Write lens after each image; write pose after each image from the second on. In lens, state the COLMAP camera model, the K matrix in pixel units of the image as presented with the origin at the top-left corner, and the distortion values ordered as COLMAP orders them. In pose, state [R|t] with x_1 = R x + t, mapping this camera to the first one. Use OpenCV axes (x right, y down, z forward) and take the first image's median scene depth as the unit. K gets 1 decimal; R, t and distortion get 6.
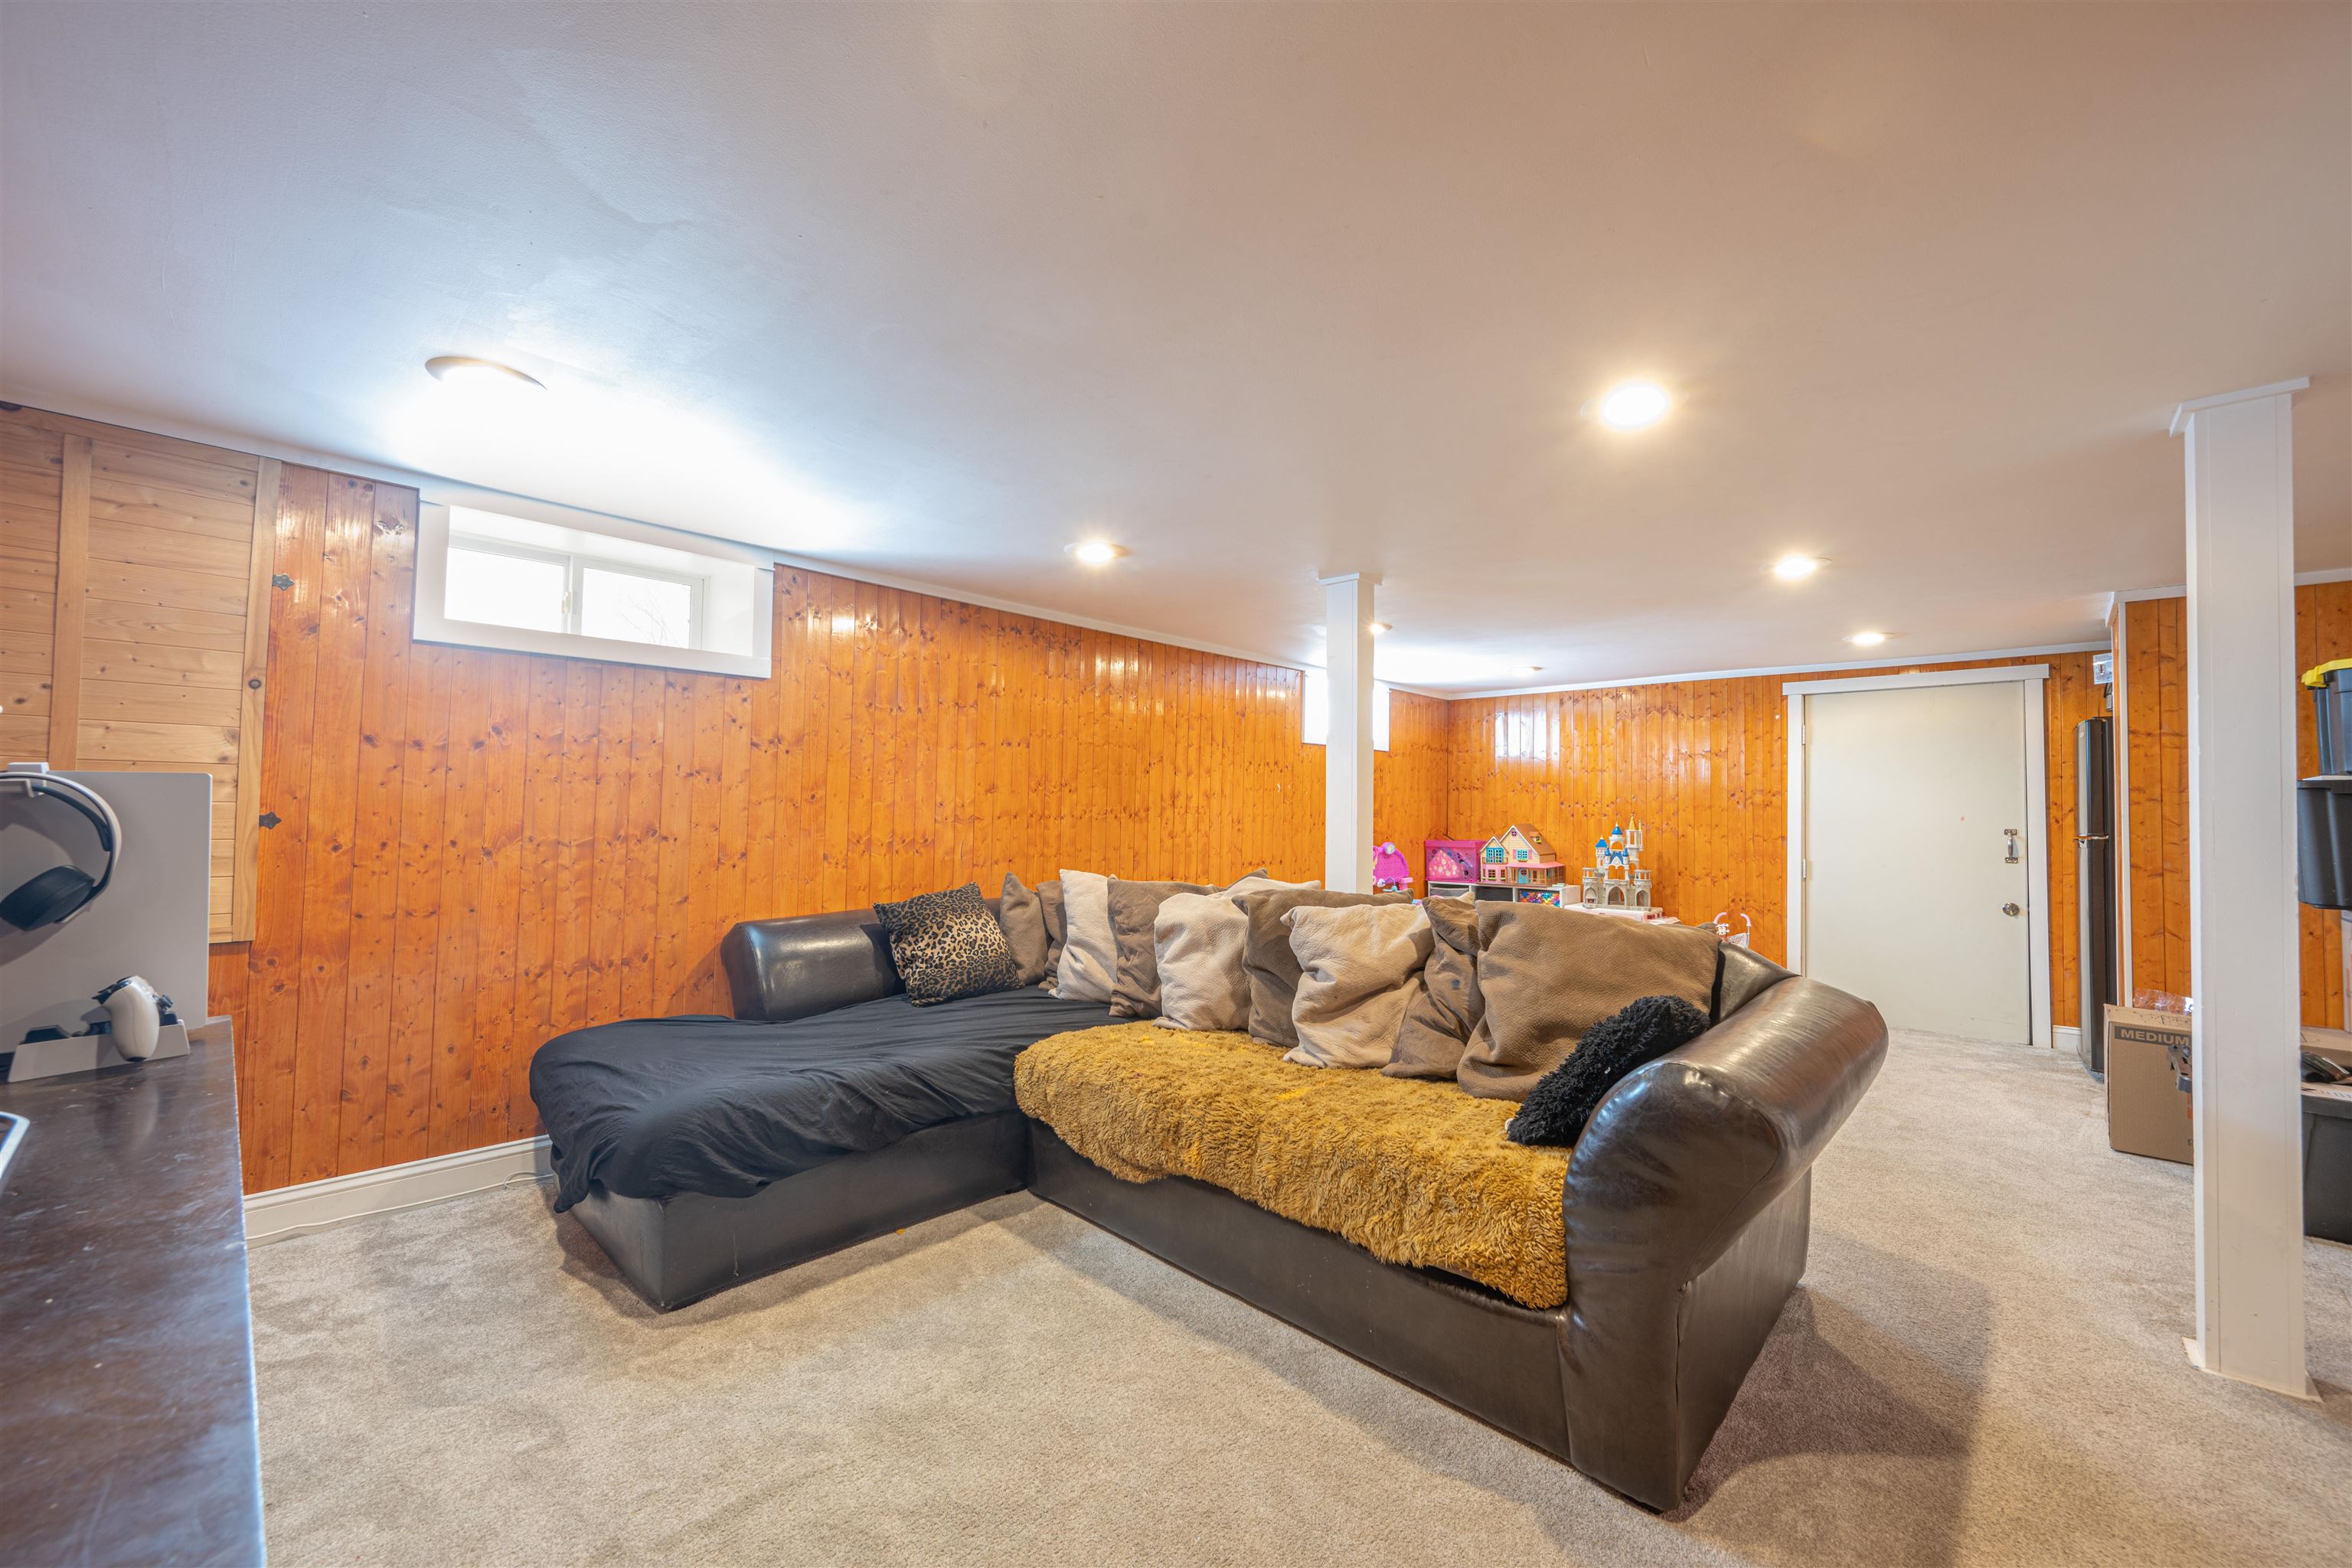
lens RADIAL K [[920.8, 0, 1180.9], [0, 920.8, 788.1], [0, 0, 1]] dist [-0.000901, -0.000322]
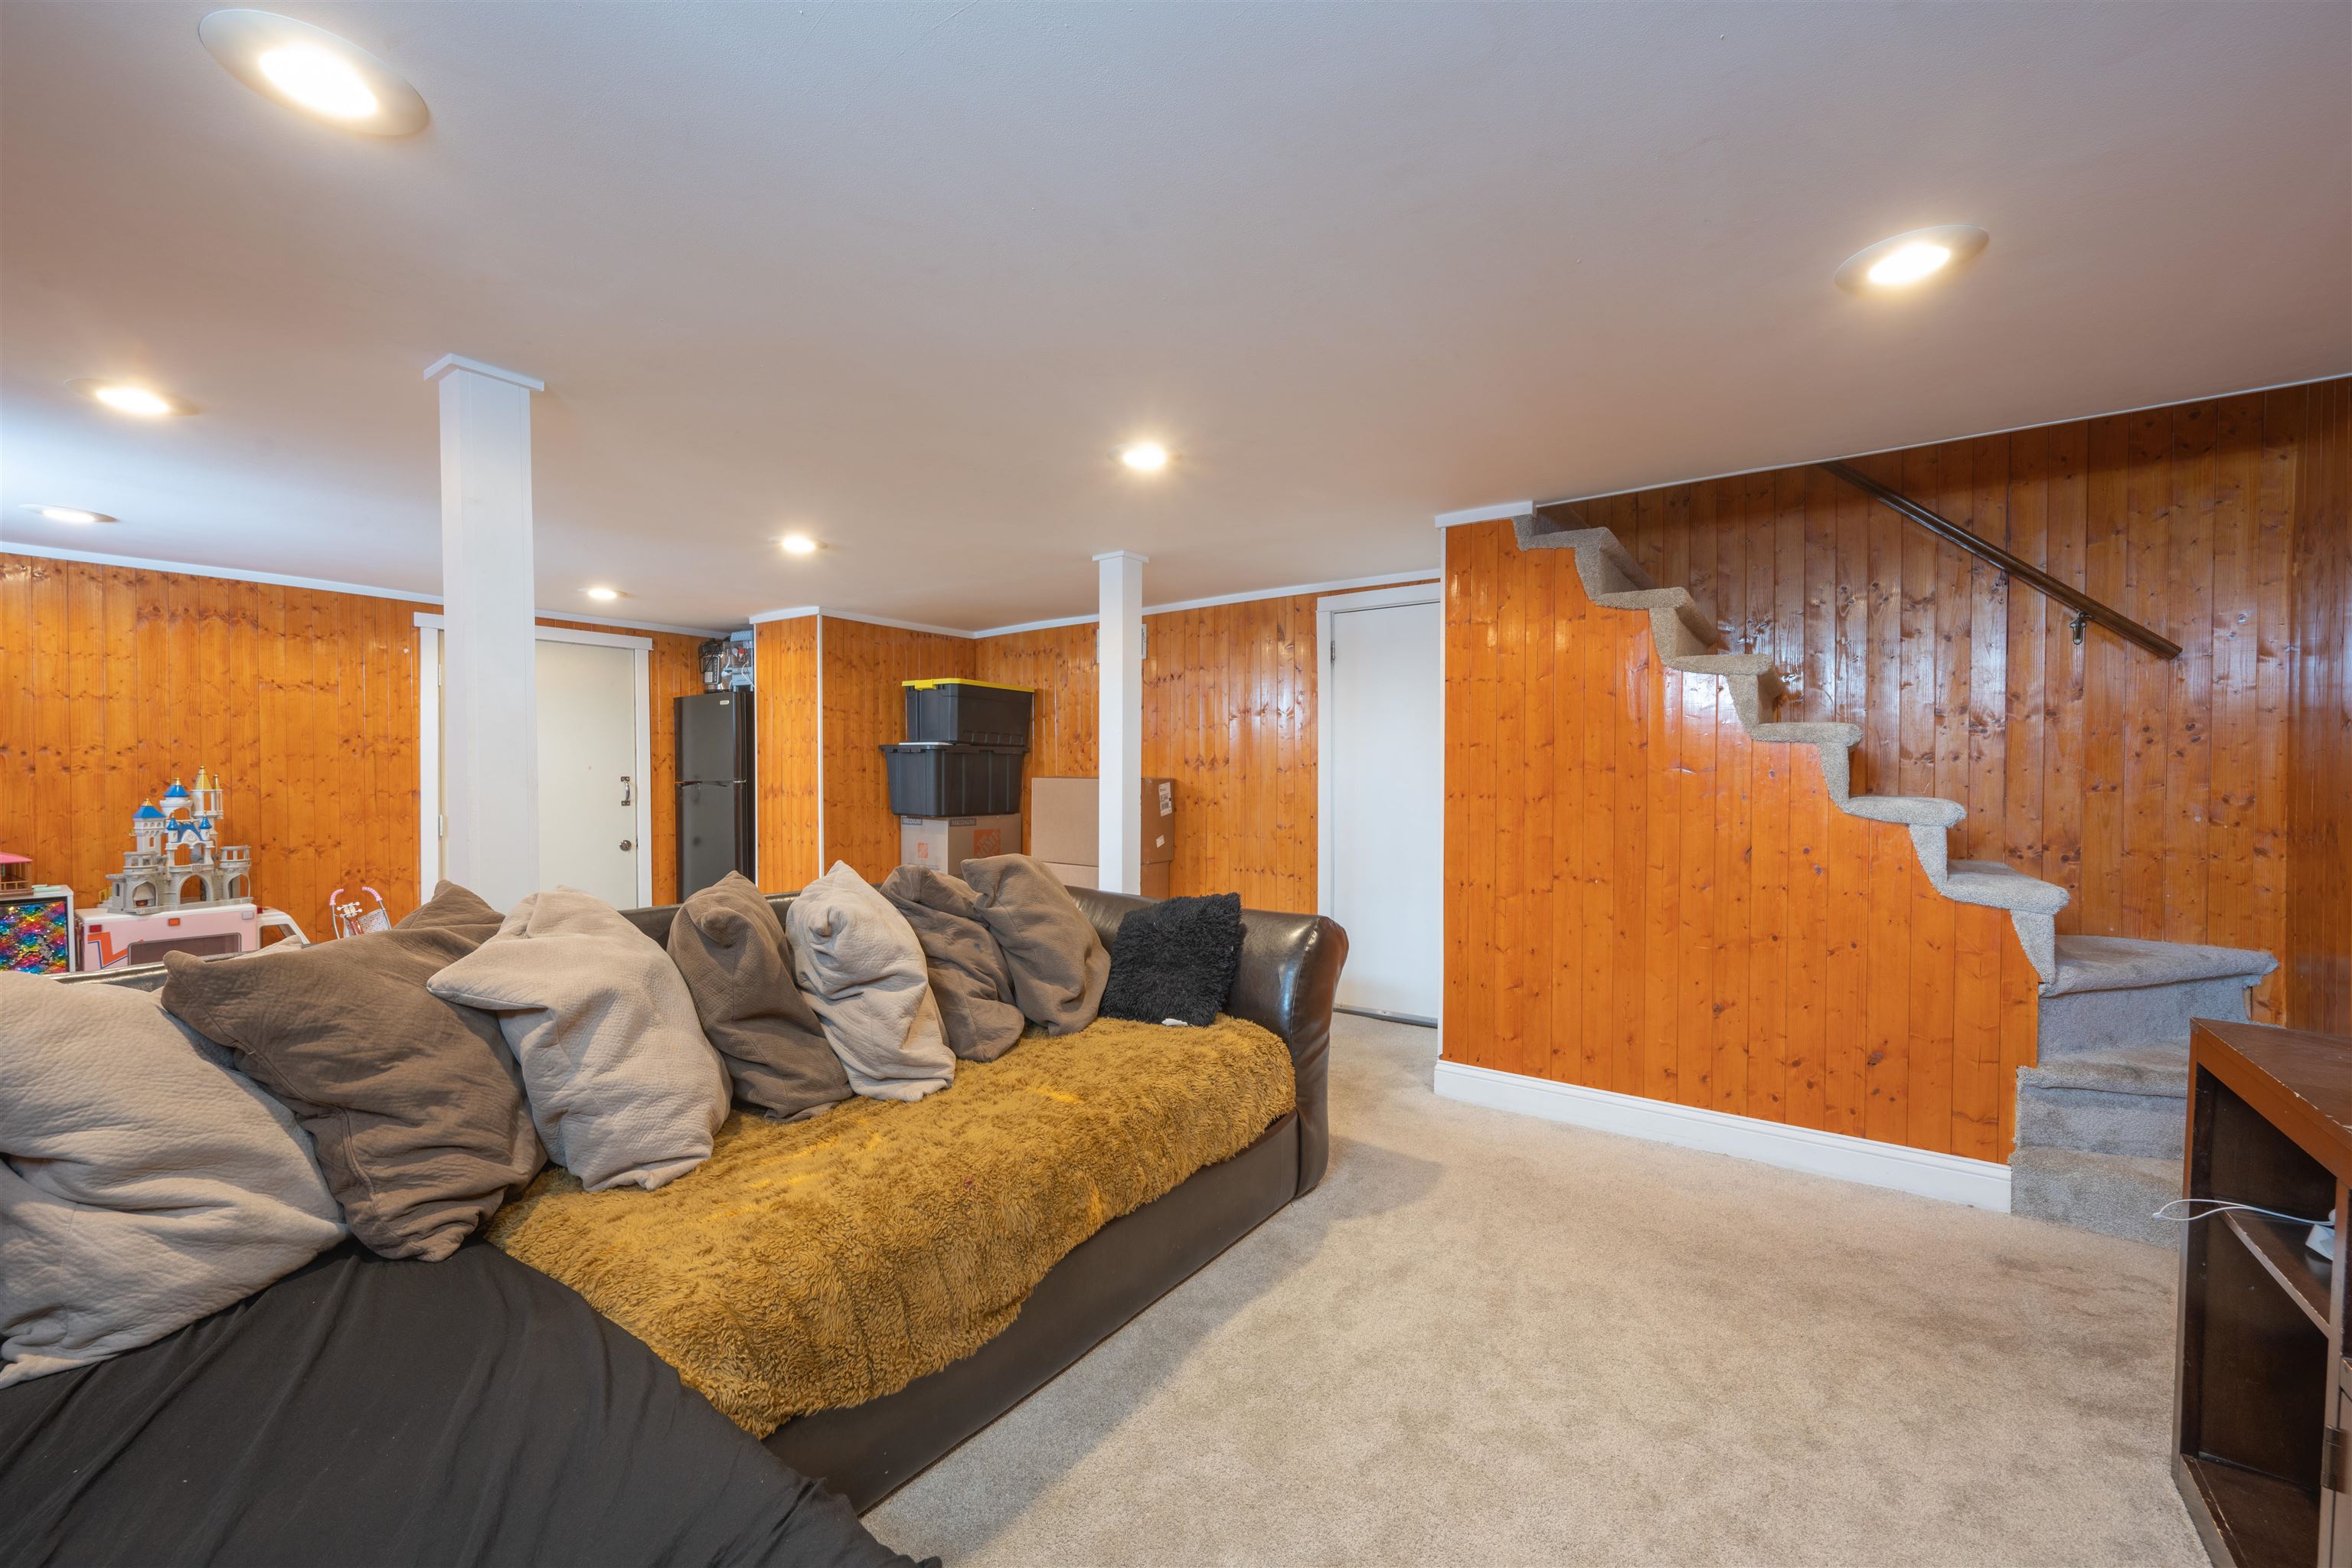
lens RADIAL K [[920.8, 0, 1180.9], [0, 920.8, 788.1], [0, 0, 1]] dist [-0.000901, -0.000322]
pose [[-0.133743, -0.033231, 0.990459, -0.386896], [-0.028170, 0.999161, 0.029719, 0.005413], [-0.990616, -0.023926, -0.134567, 0.522416]]
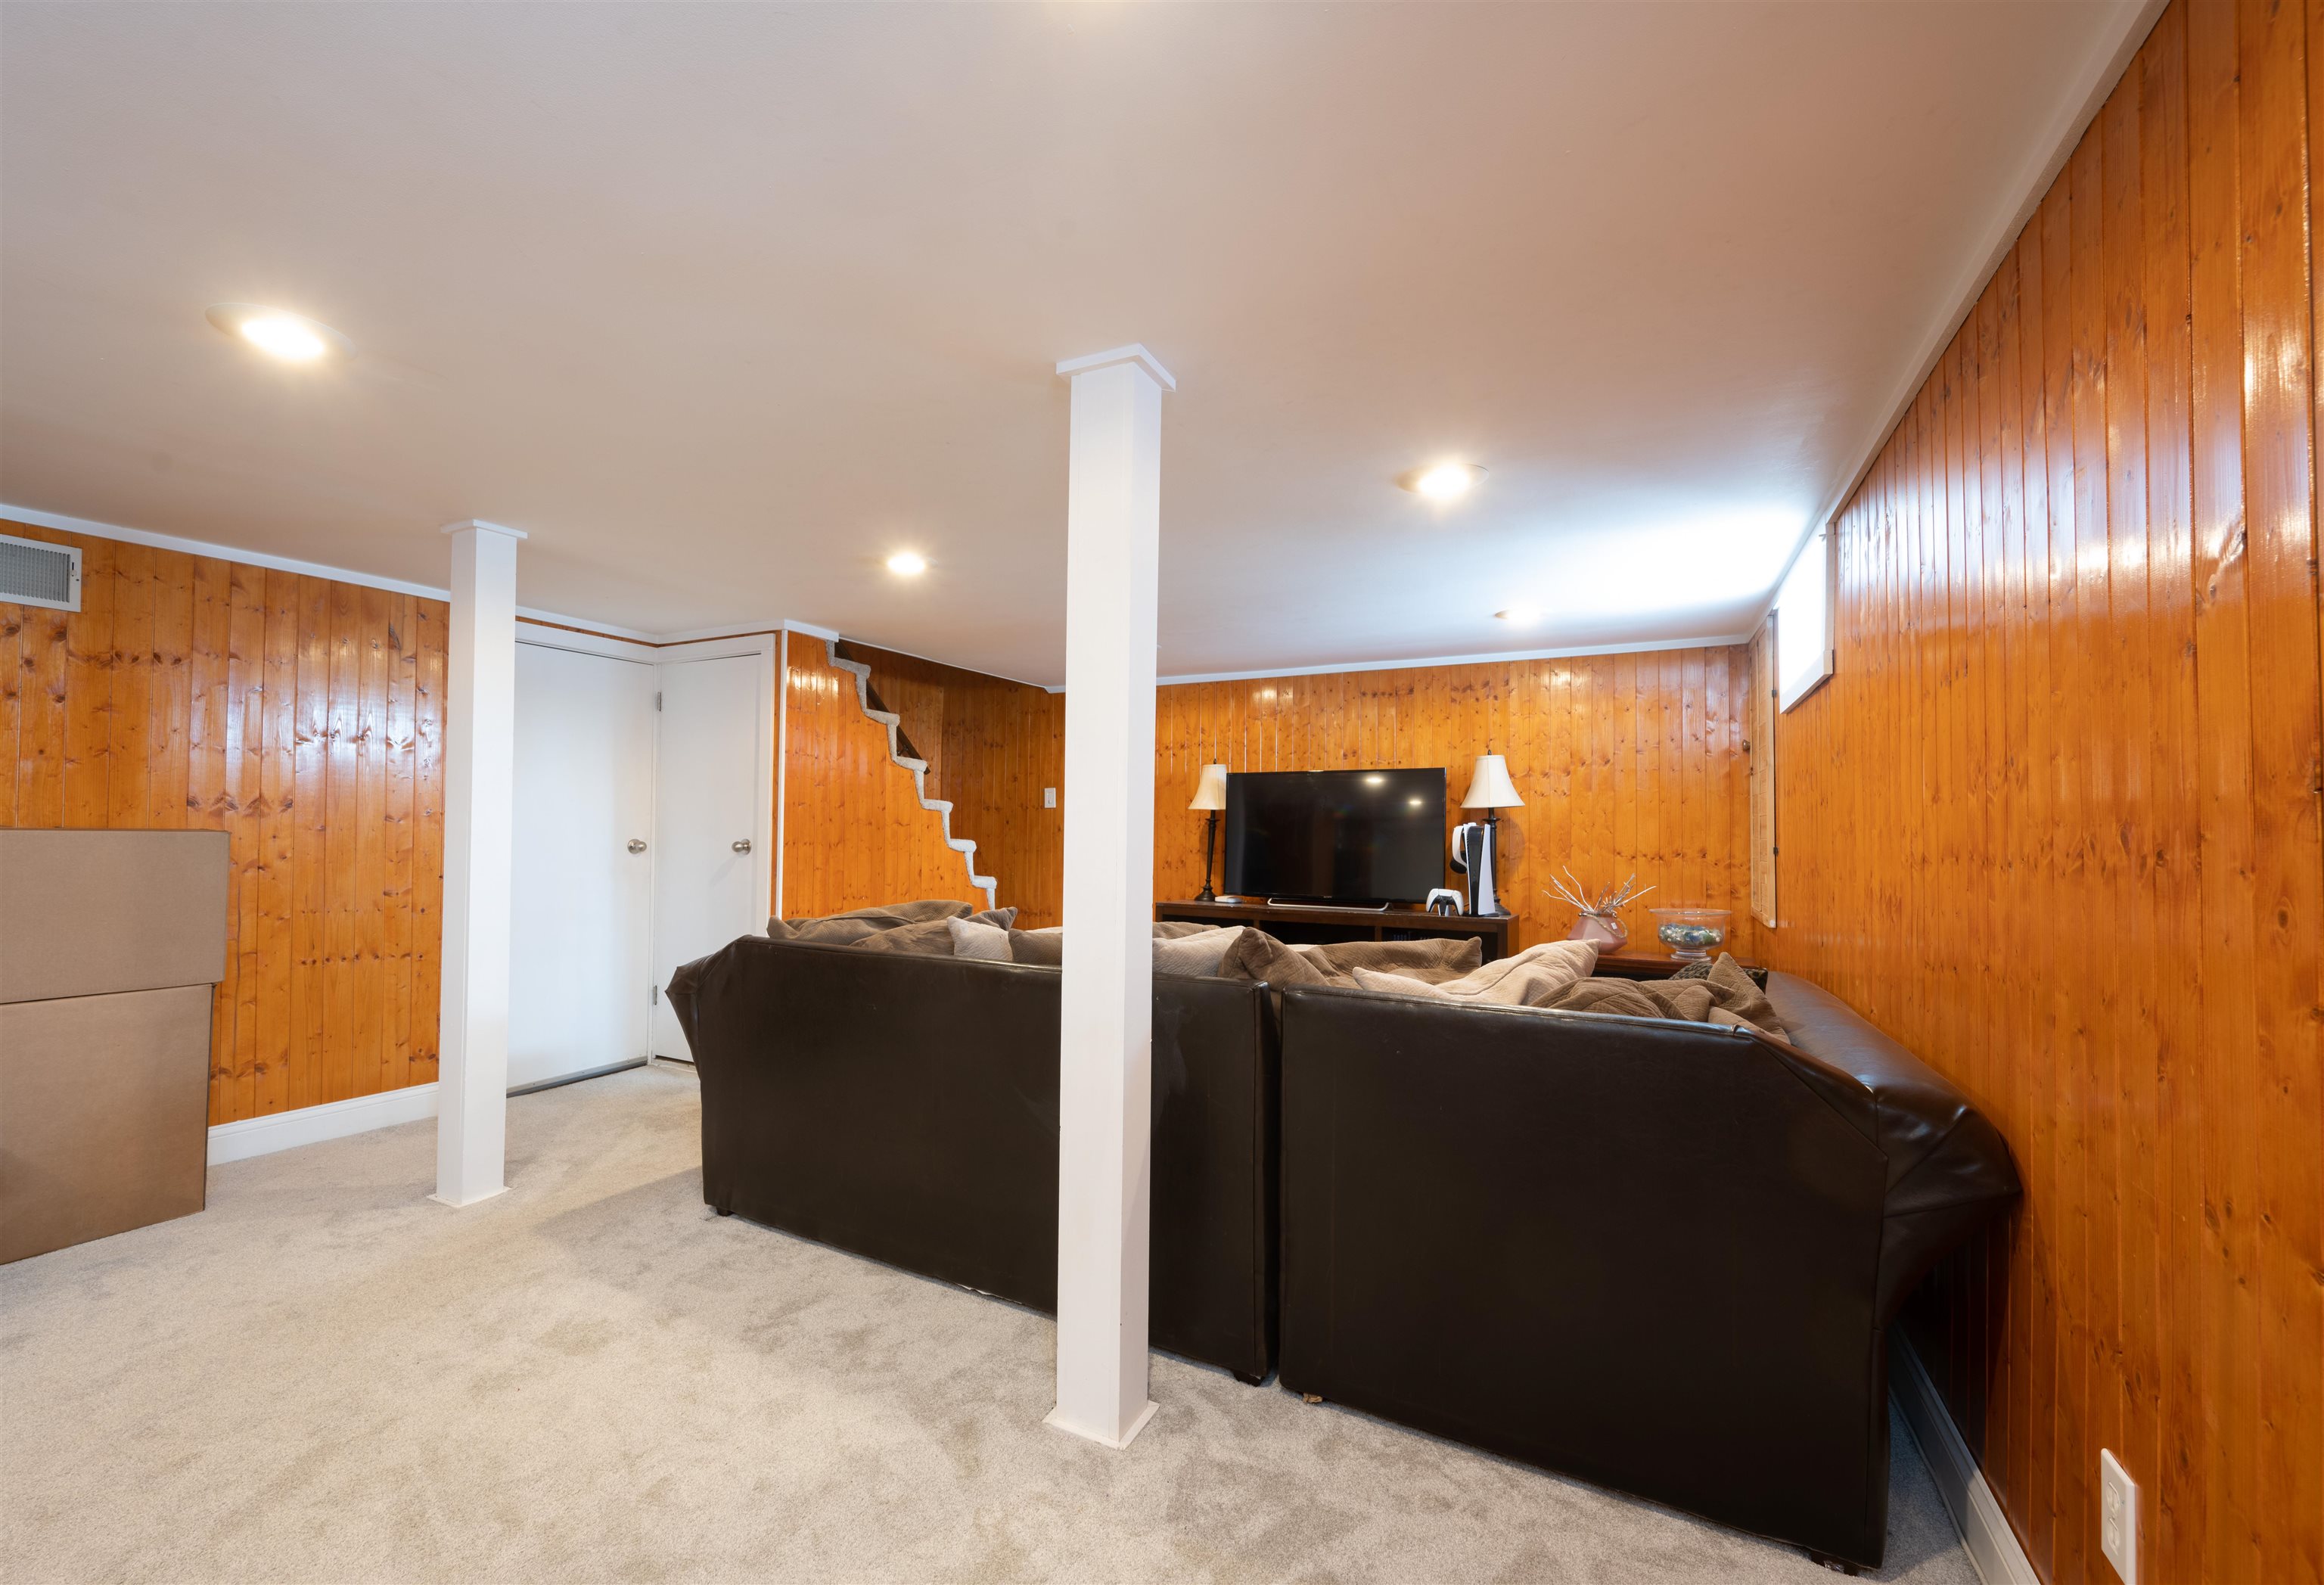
lens RADIAL K [[969.2, 0, 1106.8], [0, 969.2, 812.3], [0, 0, 1]] dist [-0.001919, -0.000204]
pose [[-0.969852, -0.028828, -0.241985, 0.263733], [-0.018327, 0.998795, -0.045533, 0.035420], [0.243006, -0.039726, -0.969211, 1.261996]]
